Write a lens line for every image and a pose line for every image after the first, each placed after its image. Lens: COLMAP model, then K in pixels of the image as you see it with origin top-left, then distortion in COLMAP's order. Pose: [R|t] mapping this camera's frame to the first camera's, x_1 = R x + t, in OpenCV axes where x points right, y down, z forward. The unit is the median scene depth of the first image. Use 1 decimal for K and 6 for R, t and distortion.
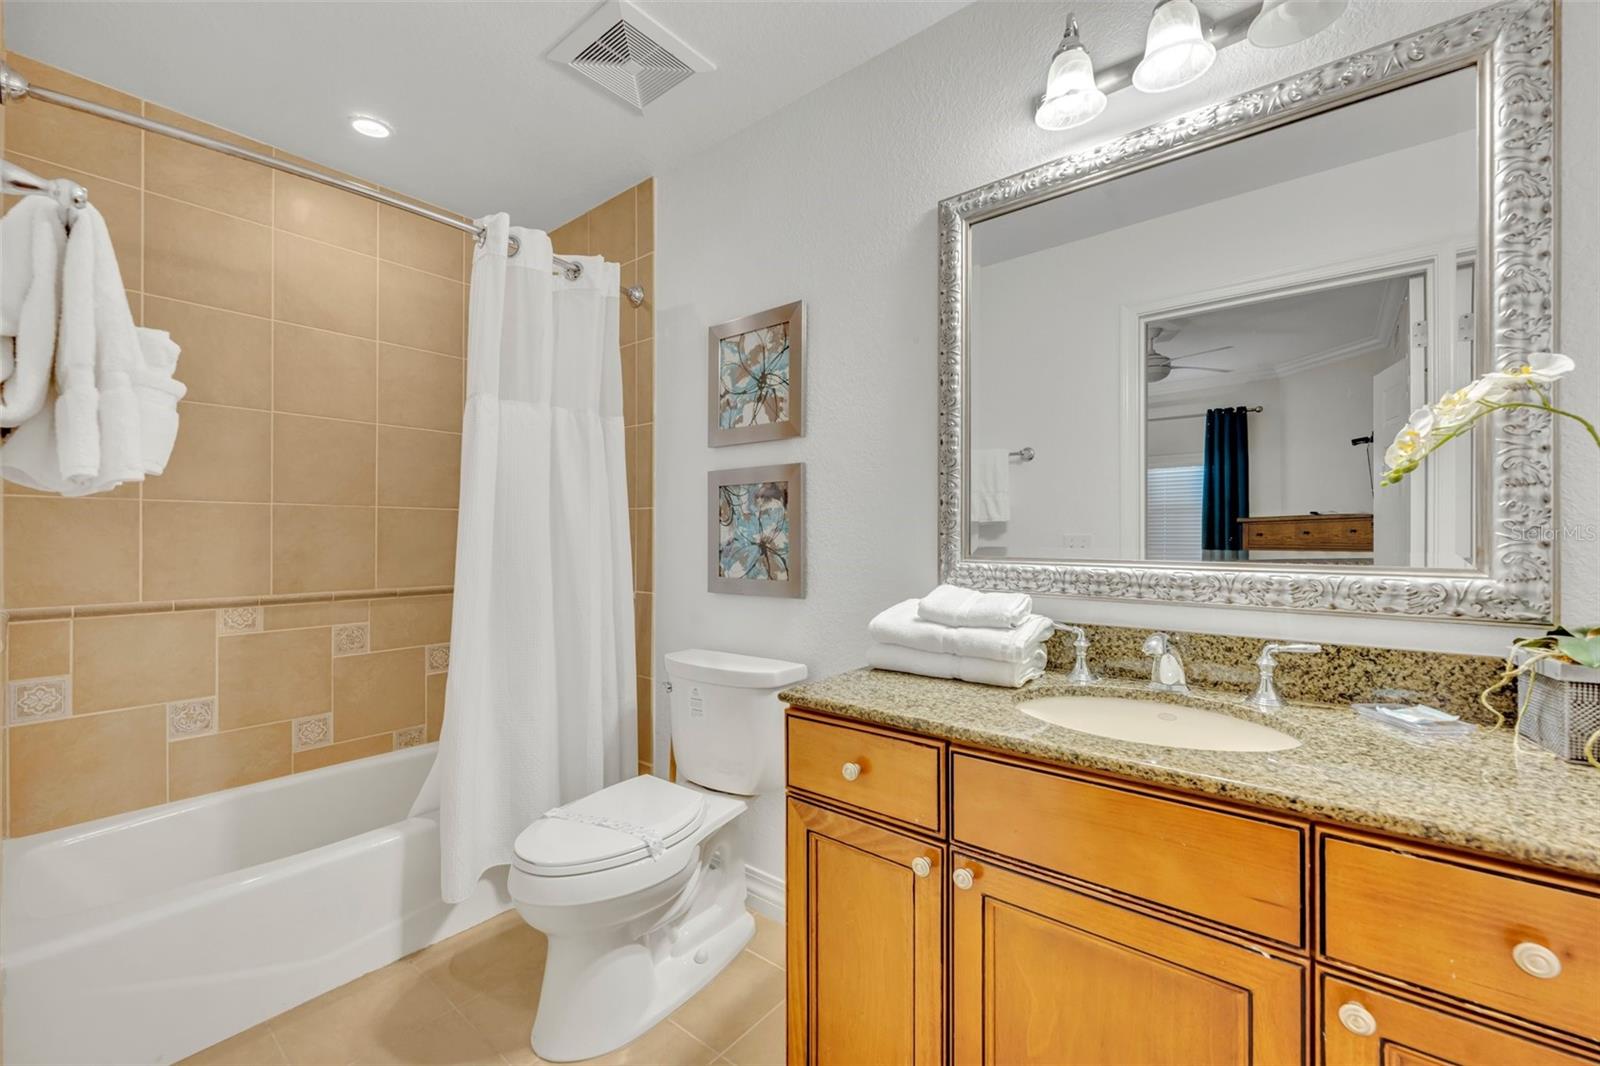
lens RADIAL K [[643.0, 0, 792.8], [0, 643.0, 527.2], [0, 0, 1]] dist [-0.000047, -0.000077]
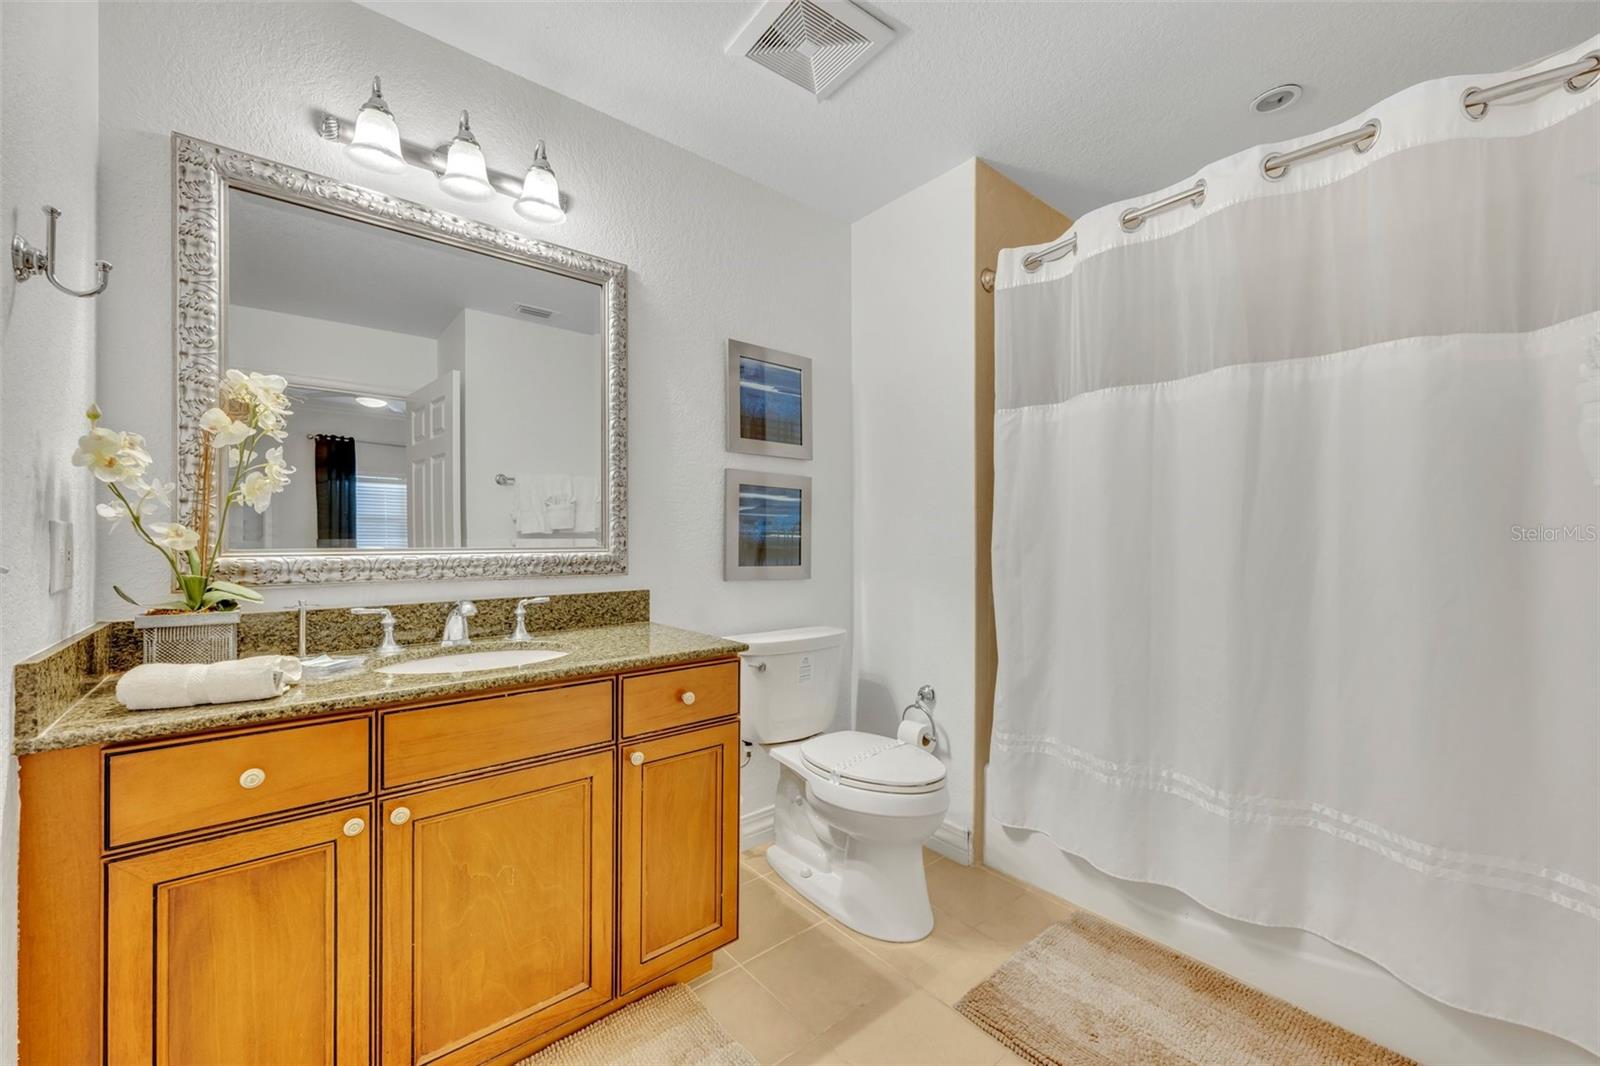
lens RADIAL K [[643.0, 0, 792.8], [0, 643.0, 527.2], [0, 0, 1]] dist [-0.000047, -0.000077]
pose [[0.237641, -0.008907, 0.971312, -0.497957], [-0.024591, 0.999582, 0.015183, -0.026906], [-0.971042, -0.027494, 0.237323, -0.003861]]
